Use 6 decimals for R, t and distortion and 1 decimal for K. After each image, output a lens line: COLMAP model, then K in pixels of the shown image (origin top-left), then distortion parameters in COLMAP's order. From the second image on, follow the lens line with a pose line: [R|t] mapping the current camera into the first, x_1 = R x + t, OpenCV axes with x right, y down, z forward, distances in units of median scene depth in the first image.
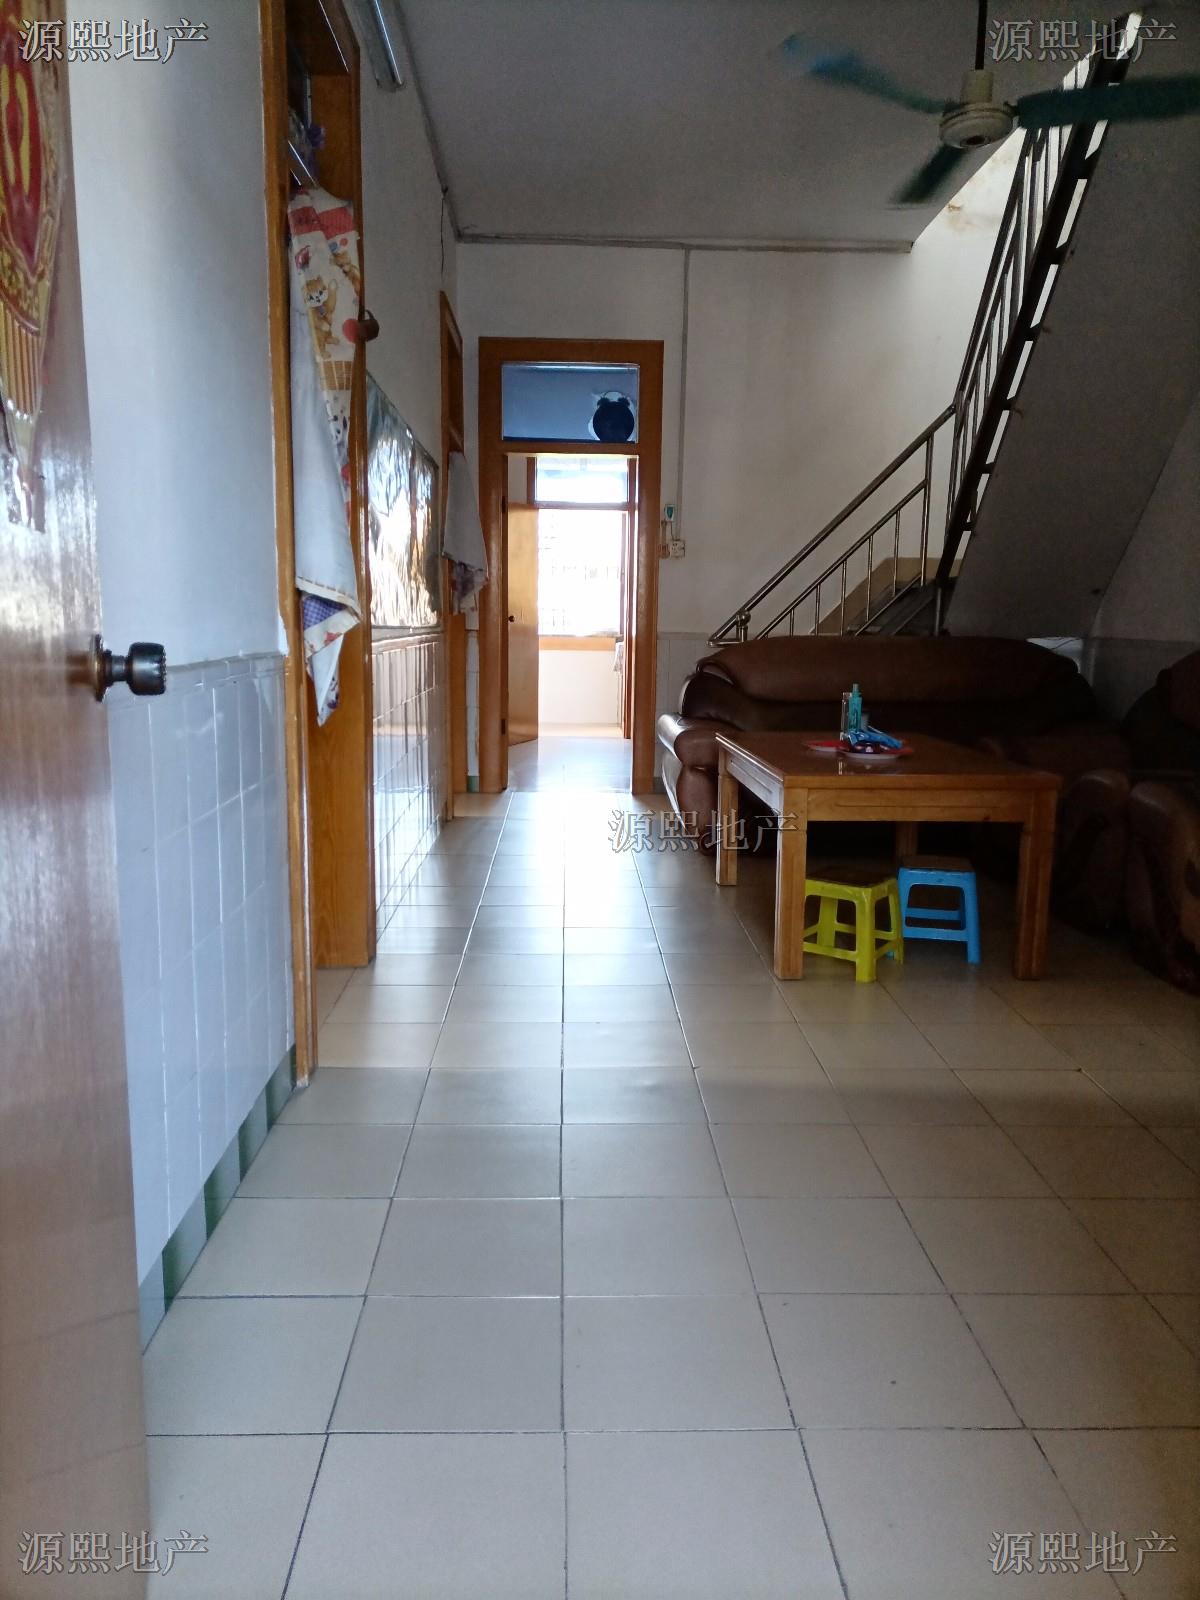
lens RADIAL K [[1190.1, 0, 594.4], [0, 1190.1, 802.2], [0, 0, 1]] dist [0.039747, -0.031946]
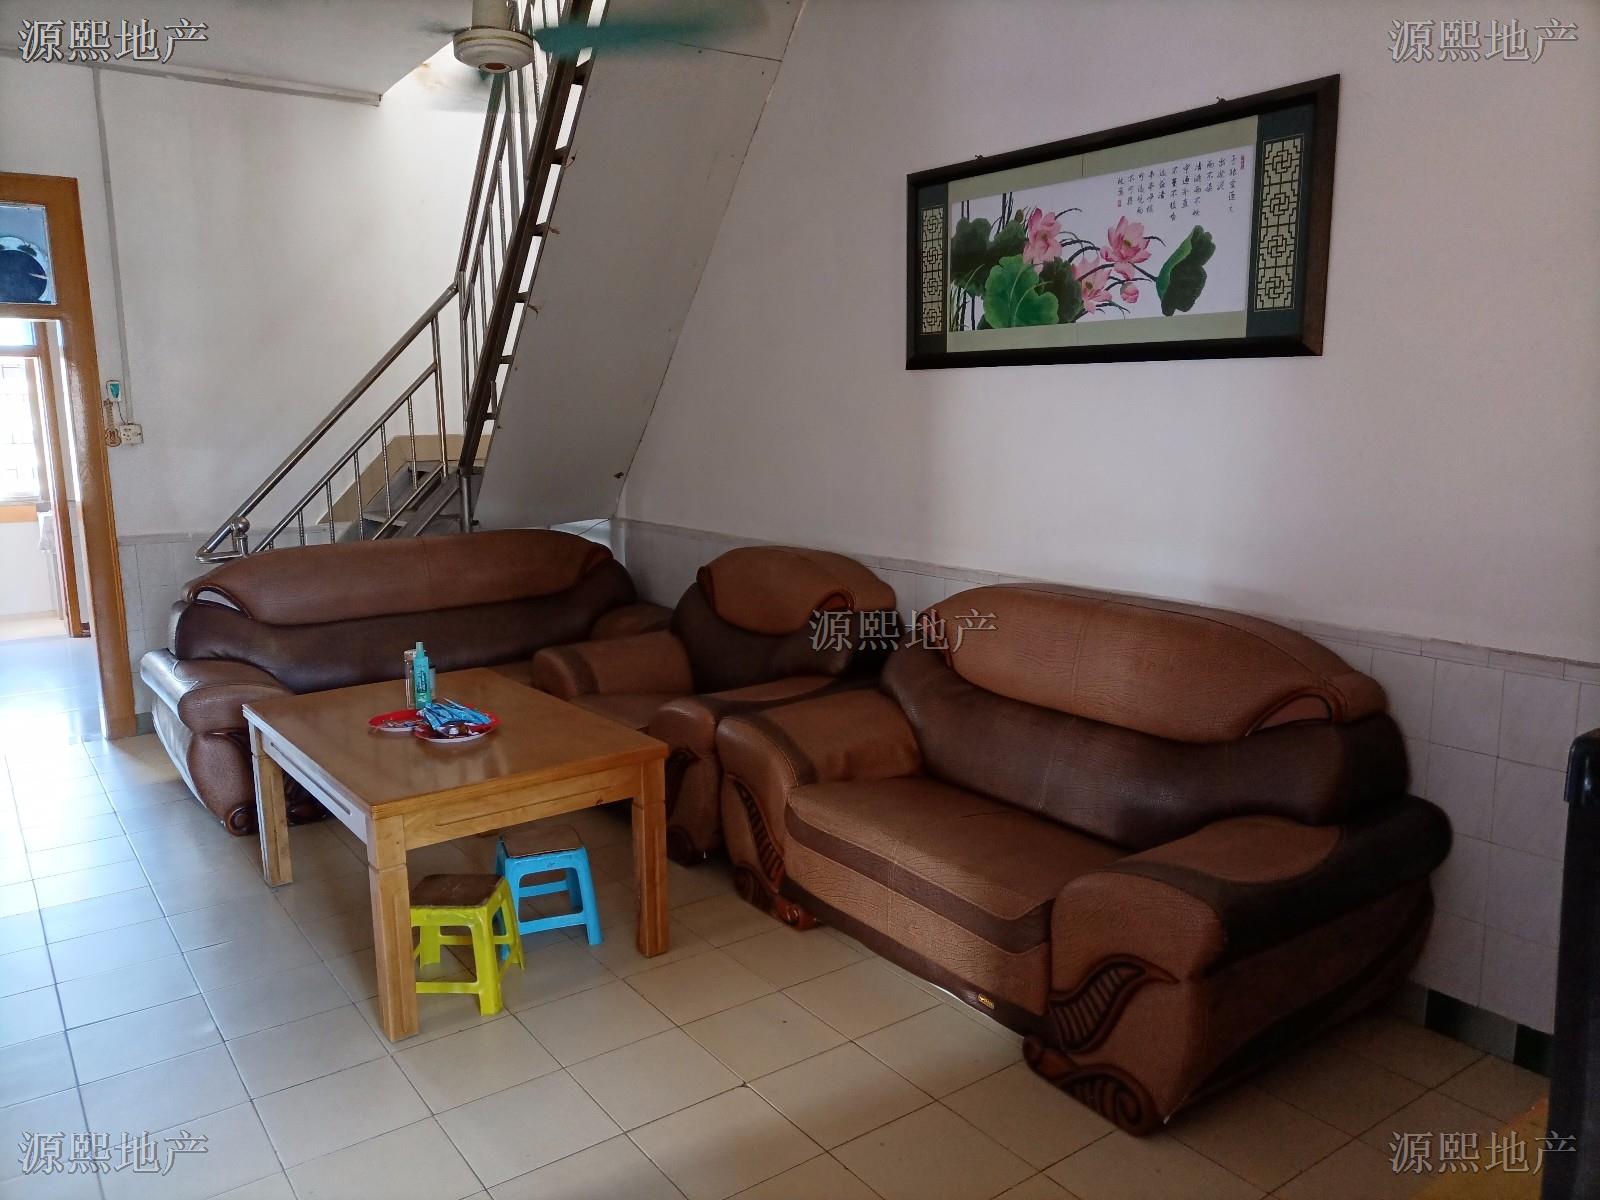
lens RADIAL K [[1190.1, 0, 799.6], [0, 1190.1, 600.4], [0, 0, 1]] dist [0.039747, -0.031946]
pose [[0.826479, -0.117697, 0.550527, -0.021616], [0.112347, 0.992713, 0.043570, -0.100414], [-0.551643, 0.025840, 0.833680, 0.082843]]
